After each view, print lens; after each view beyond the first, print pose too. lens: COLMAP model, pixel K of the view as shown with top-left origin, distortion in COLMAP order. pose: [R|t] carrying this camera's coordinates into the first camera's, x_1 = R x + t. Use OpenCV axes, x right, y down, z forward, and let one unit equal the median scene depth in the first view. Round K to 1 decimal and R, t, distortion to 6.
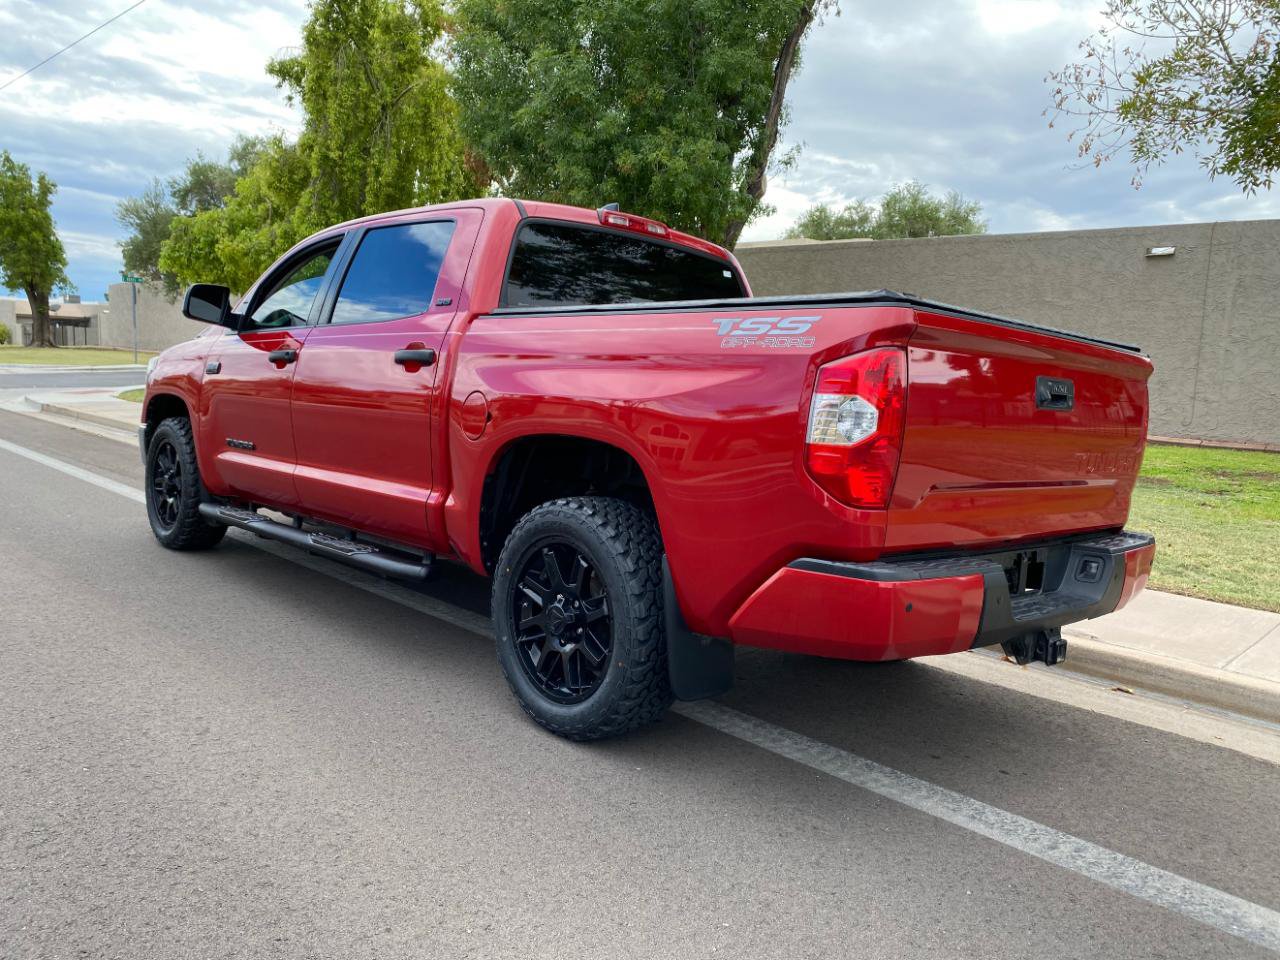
lens RADIAL K [[977.0, 0, 634.5], [0, 977.0, 481.5], [0, 0, 1]] dist [0.014811, -0.003270]
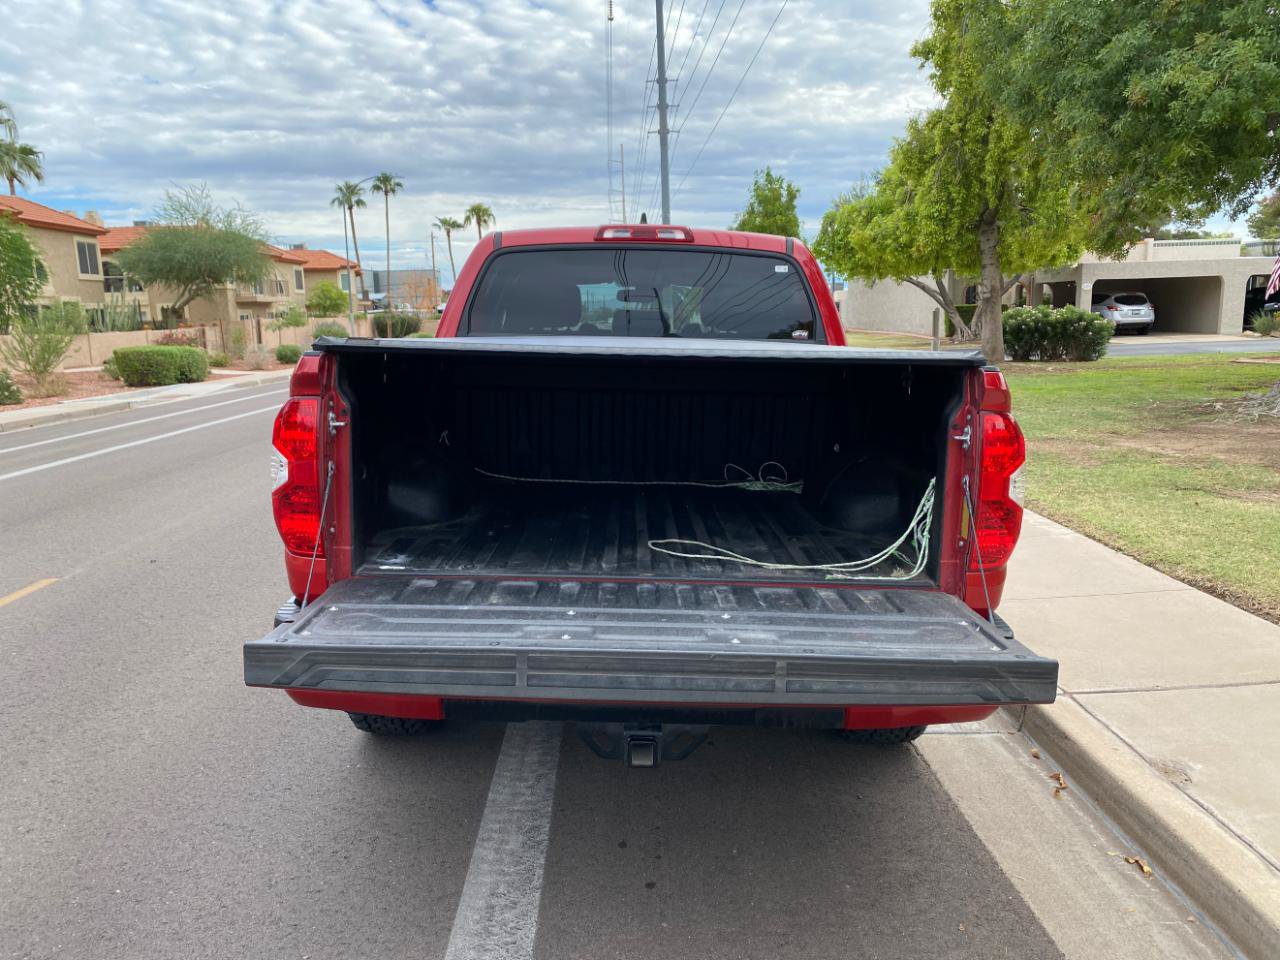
lens RADIAL K [[977.0, 0, 630.3], [0, 977.0, 481.8], [0, 0, 1]] dist [0.014811, -0.003270]
pose [[0.726858, 0.055697, -0.684526, 0.705351], [-0.034402, 0.998408, 0.044707, -0.062904], [0.685926, -0.008947, 0.727616, 0.297882]]
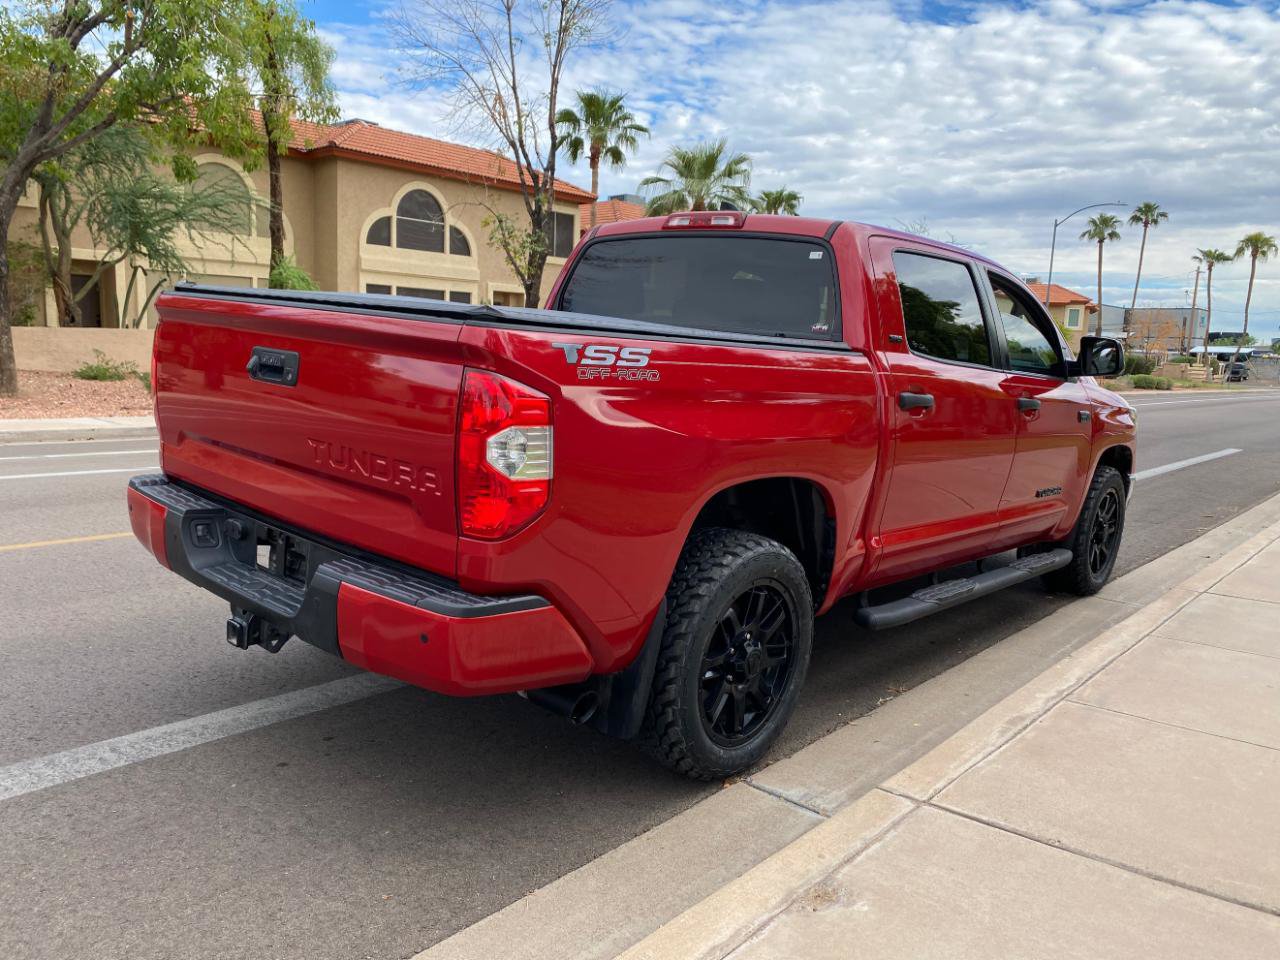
lens RADIAL K [[977.0, 0, 631.2], [0, 977.0, 472.0], [0, 0, 1]] dist [0.014811, -0.003270]
pose [[0.091471, 0.090217, -0.991713, 1.022714], [-0.164593, 0.983560, 0.074294, -0.084006], [0.982111, 0.156433, 0.104816, 0.915902]]
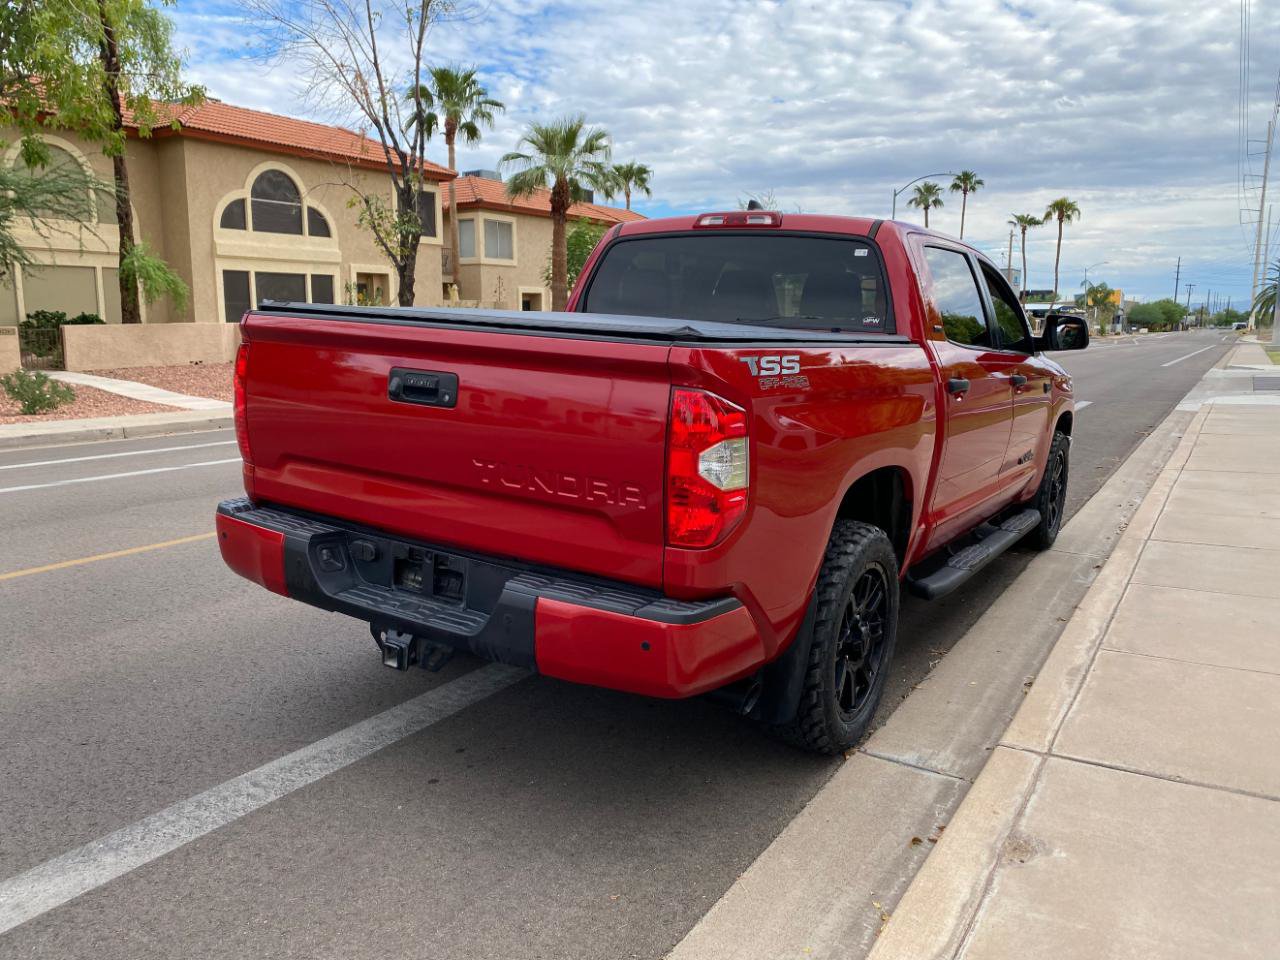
lens RADIAL K [[977.0, 0, 631.5], [0, 977.0, 460.0], [0, 0, 1]] dist [0.014811, -0.003270]
pose [[0.243925, 0.095217, -0.965108, 1.015691], [-0.119543, 0.990531, 0.067512, -0.078208], [0.962398, 0.098905, 0.252998, 0.704060]]
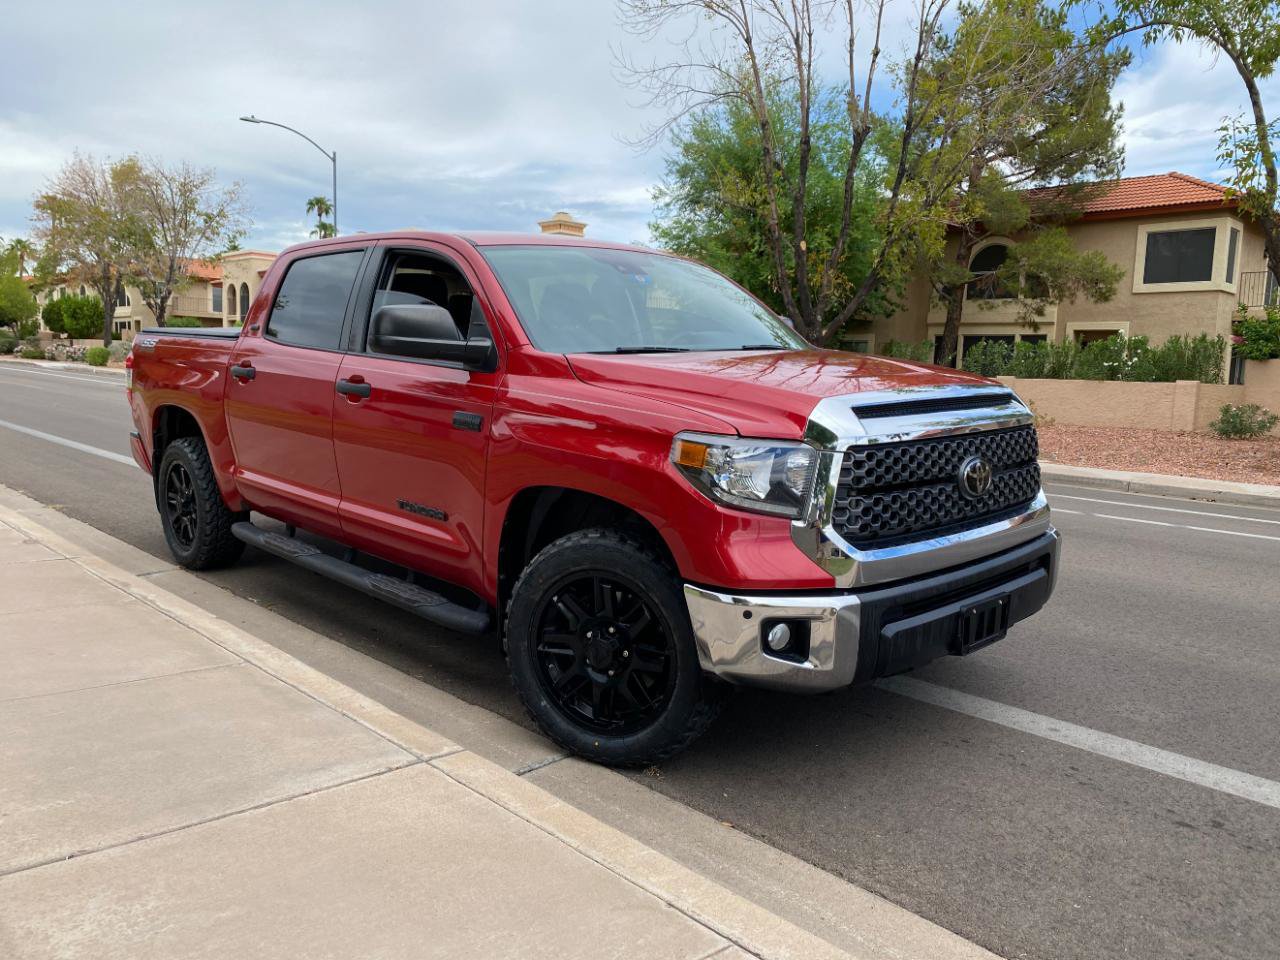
lens RADIAL K [[977.0, 0, 647.7], [0, 977.0, 488.7], [0, 0, 1]] dist [0.014811, -0.003270]
pose [[-0.997005, -0.075109, -0.018437, -0.358836], [-0.077335, 0.966167, 0.246050, -0.326192], [-0.000667, 0.246739, -0.969082, 2.488838]]
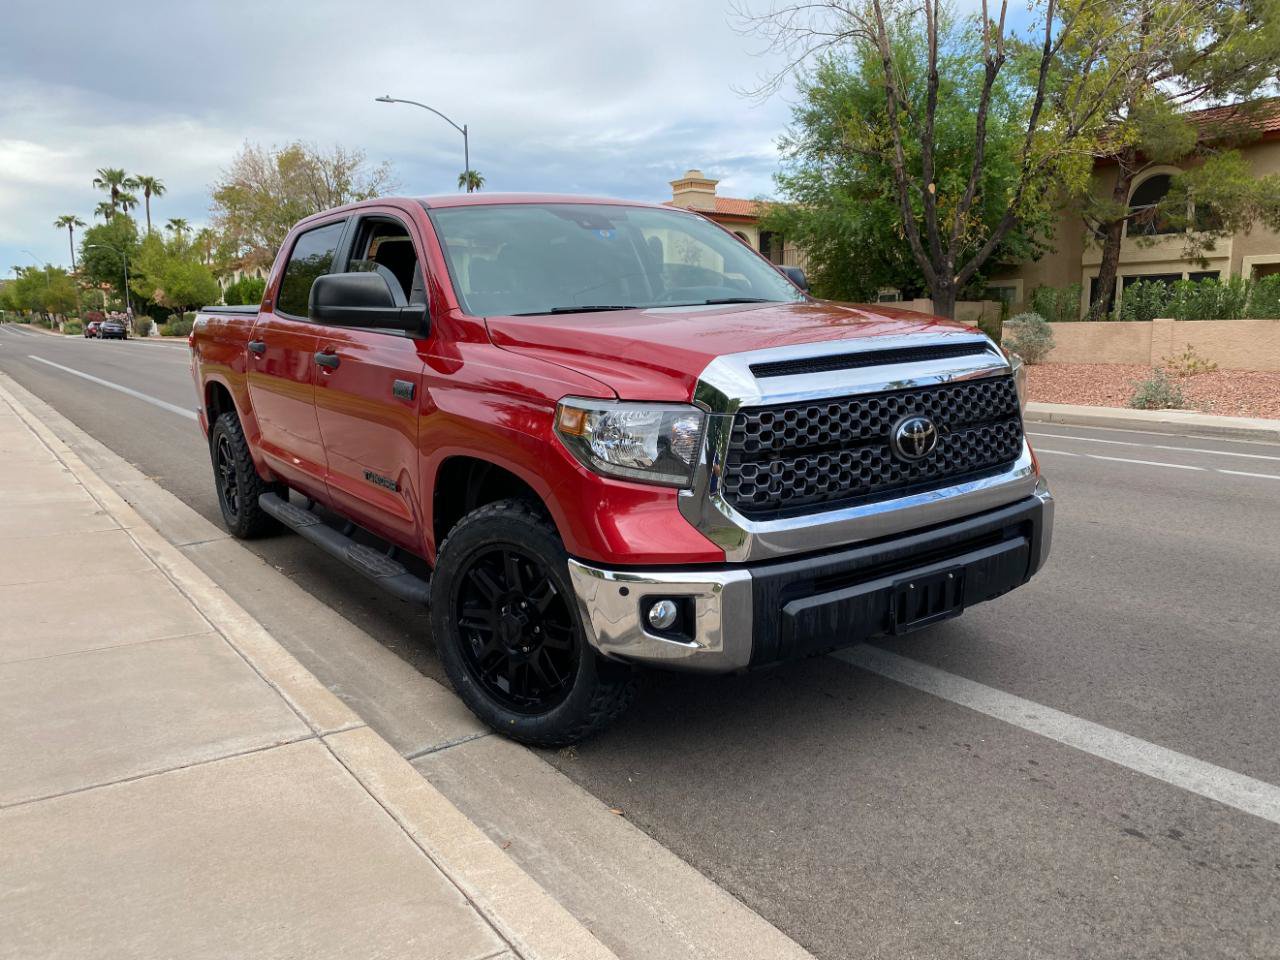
lens RADIAL K [[977.0, 0, 645.2], [0, 977.0, 485.5], [0, 0, 1]] dist [0.014811, -0.003270]
pose [[-0.988305, -0.061290, 0.139628, -0.544508], [-0.018505, 0.957106, 0.289147, -0.328913], [-0.151360, 0.283182, -0.947047, 2.430412]]
